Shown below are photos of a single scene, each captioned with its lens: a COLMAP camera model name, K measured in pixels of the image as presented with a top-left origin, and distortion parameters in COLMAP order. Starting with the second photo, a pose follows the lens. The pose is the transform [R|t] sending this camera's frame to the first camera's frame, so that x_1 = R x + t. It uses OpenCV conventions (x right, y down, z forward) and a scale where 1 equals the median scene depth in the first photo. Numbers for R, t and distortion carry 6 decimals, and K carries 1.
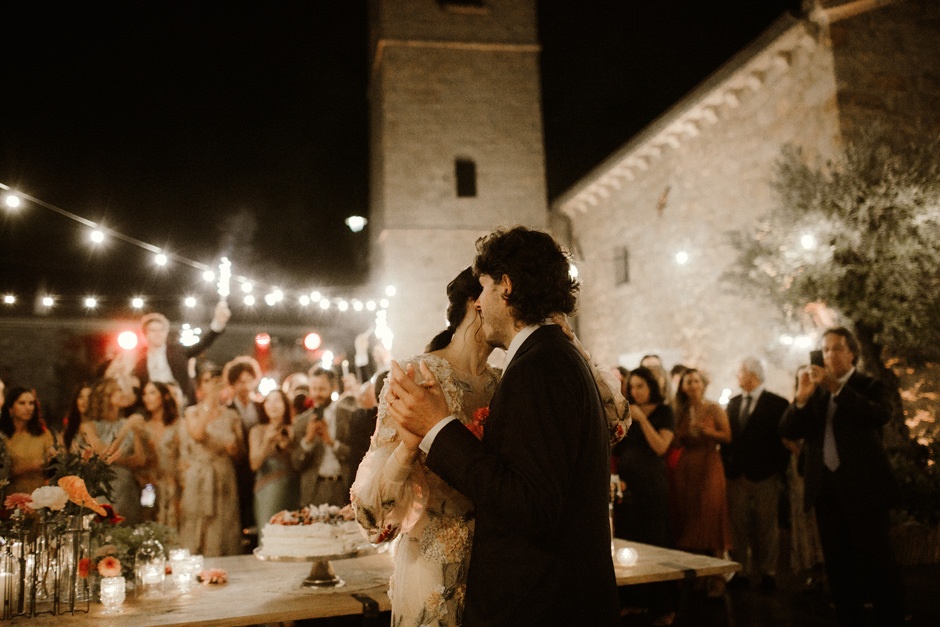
lens RADIAL K [[901.7, 0, 470.0], [0, 901.7, 313.5], [0, 0, 1]] dist [-0.105785, 0.130467]
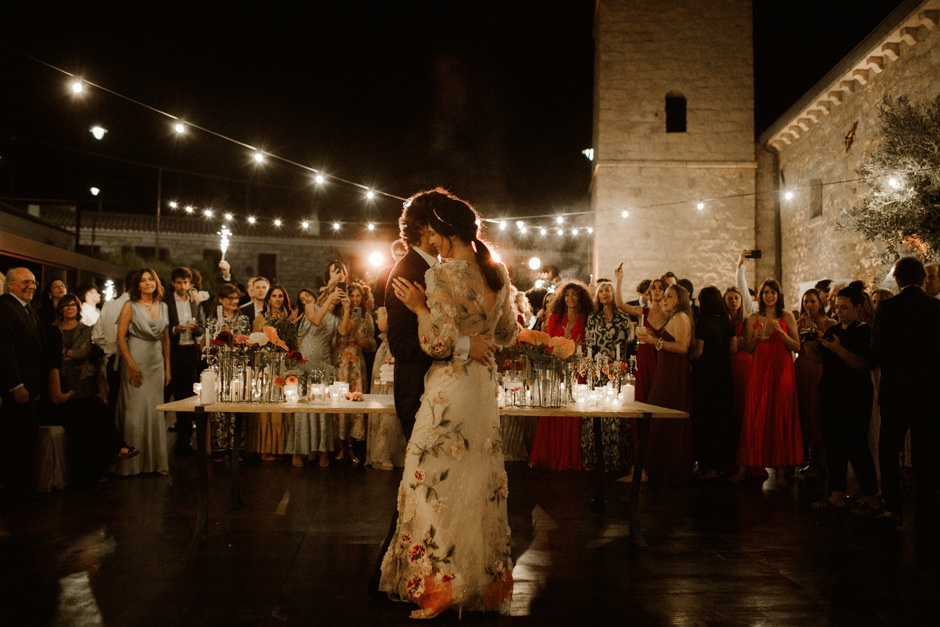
lens RADIAL K [[901.7, 0, 470.0], [0, 901.7, 313.5], [0, 0, 1]] dist [-0.105785, 0.130467]
pose [[0.958358, 0.040740, -0.282648, 0.076371], [-0.017369, 0.996255, 0.084705, -0.000325], [0.285041, -0.076268, 0.955476, -0.104028]]
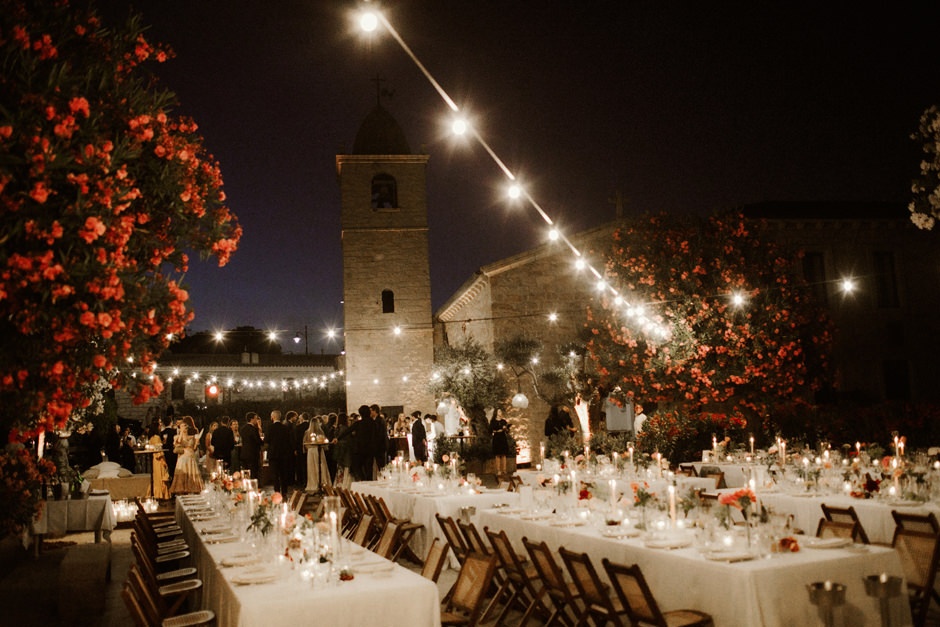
lens RADIAL K [[901.7, 0, 470.0], [0, 901.7, 313.5], [0, 0, 1]] dist [-0.105785, 0.130467]
pose [[0.999104, -0.016002, -0.039187, 0.262797], [0.015556, 0.999811, -0.011663, -0.110673], [0.039366, 0.011043, 0.999164, -0.966038]]
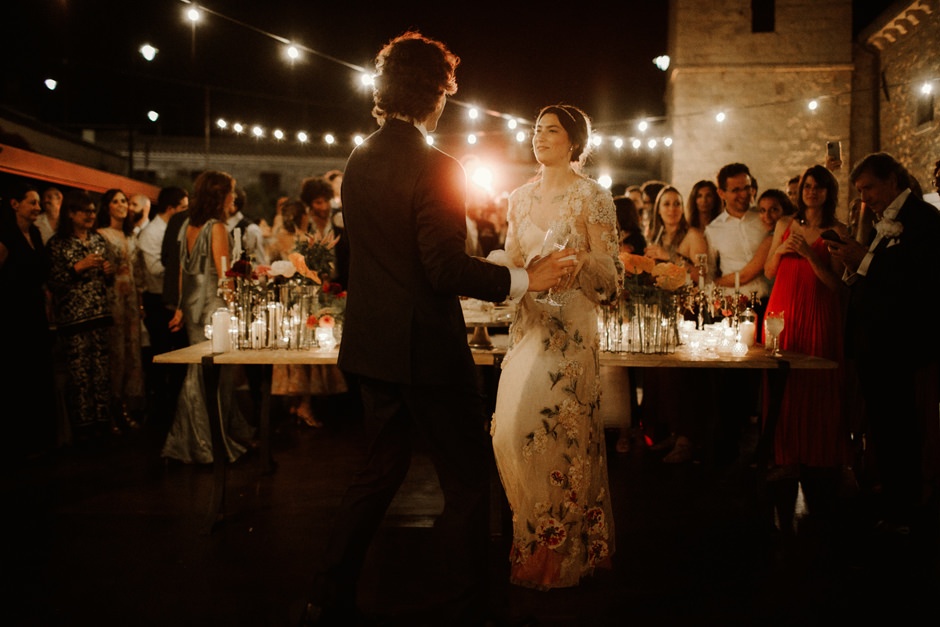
lens RADIAL K [[901.7, 0, 470.0], [0, 901.7, 313.5], [0, 0, 1]] dist [-0.105785, 0.130467]
pose [[0.936861, 0.059606, -0.344585, 0.052001], [0.000364, 0.985200, 0.171408, 0.005881], [0.349702, -0.160711, 0.922974, -0.039271]]
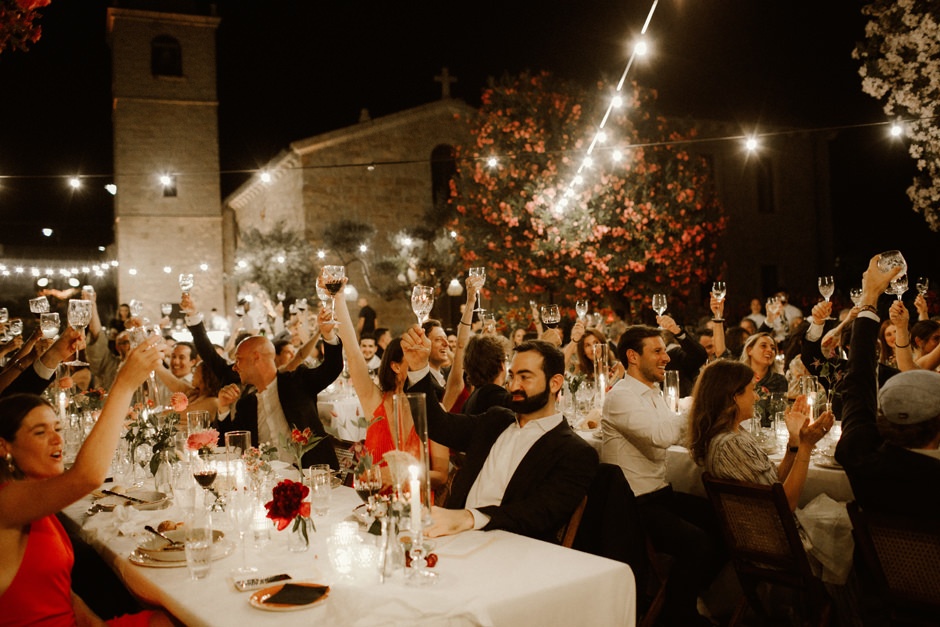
lens RADIAL K [[901.7, 0, 470.0], [0, 901.7, 313.5], [0, 0, 1]] dist [-0.105785, 0.130467]
pose [[0.974797, 0.000050, 0.223093, 0.183585], [-0.020609, 0.995744, 0.089824, -0.079677], [-0.222139, -0.092158, 0.970650, -0.806506]]
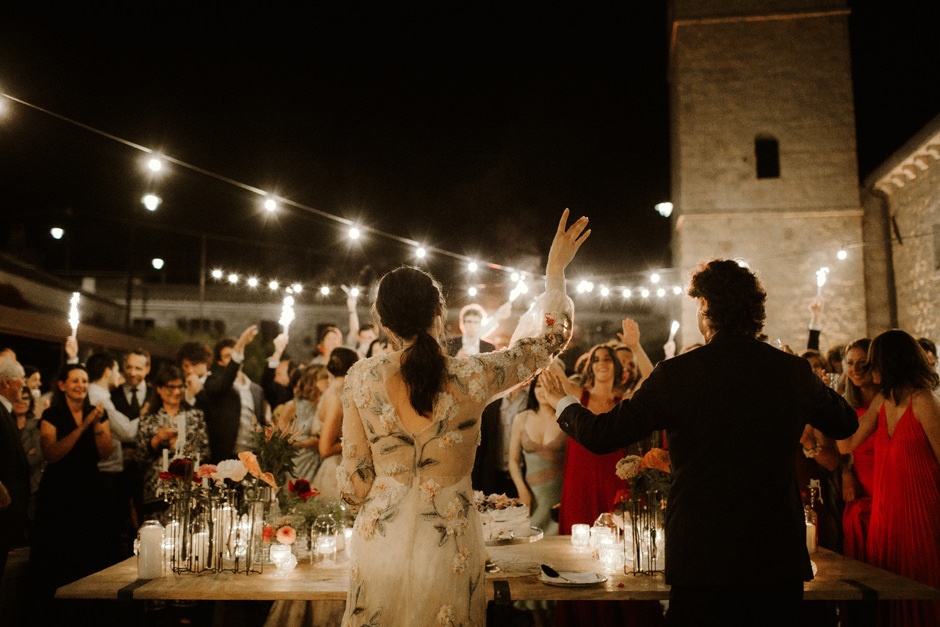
lens RADIAL K [[901.7, 0, 470.0], [0, 901.7, 313.5], [0, 0, 1]] dist [-0.105785, 0.130467]
pose [[0.935282, -0.002249, -0.353895, 0.037350], [0.007483, 0.999882, 0.013423, -0.000869], [0.353823, -0.015203, 0.935189, 0.007176]]
